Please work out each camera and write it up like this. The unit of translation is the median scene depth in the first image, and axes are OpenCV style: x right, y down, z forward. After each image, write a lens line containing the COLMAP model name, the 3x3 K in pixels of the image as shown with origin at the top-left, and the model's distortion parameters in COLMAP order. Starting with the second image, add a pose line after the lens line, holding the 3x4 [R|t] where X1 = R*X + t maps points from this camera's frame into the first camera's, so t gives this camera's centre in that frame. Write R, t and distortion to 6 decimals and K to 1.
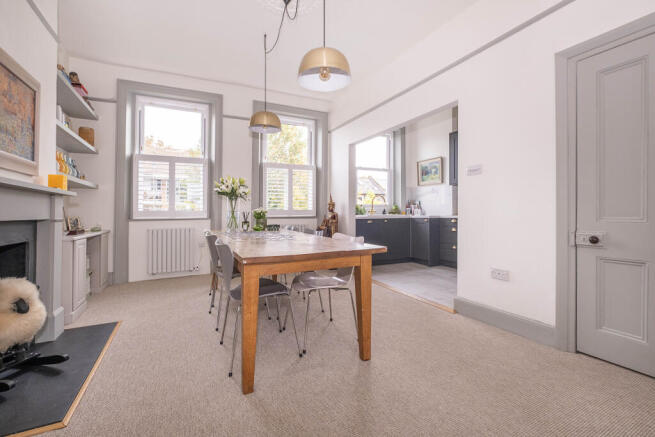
lens RADIAL K [[296.9, 0, 327.5], [0, 296.9, 218.5], [0, 0, 1]] dist [-0.000095, -0.000012]
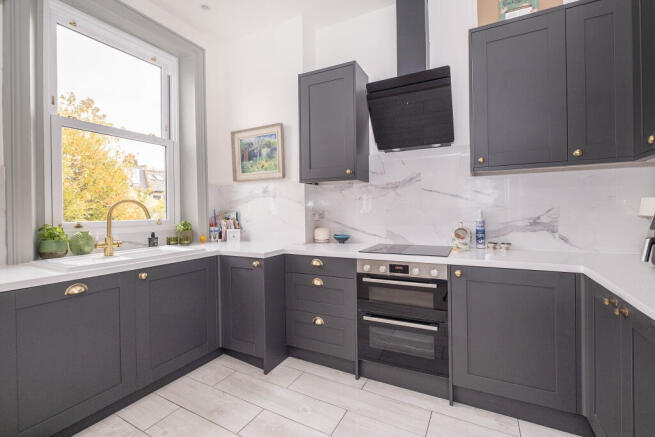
lens RADIAL K [[296.9, 0, 327.5], [0, 296.9, 218.5], [0, 0, 1]] dist [-0.000095, -0.000012]
pose [[0.814688, -0.012601, 0.579763, 0.154696], [0.012242, 0.999915, 0.004530, -0.052107], [-0.579771, 0.003407, 0.814773, 0.542750]]
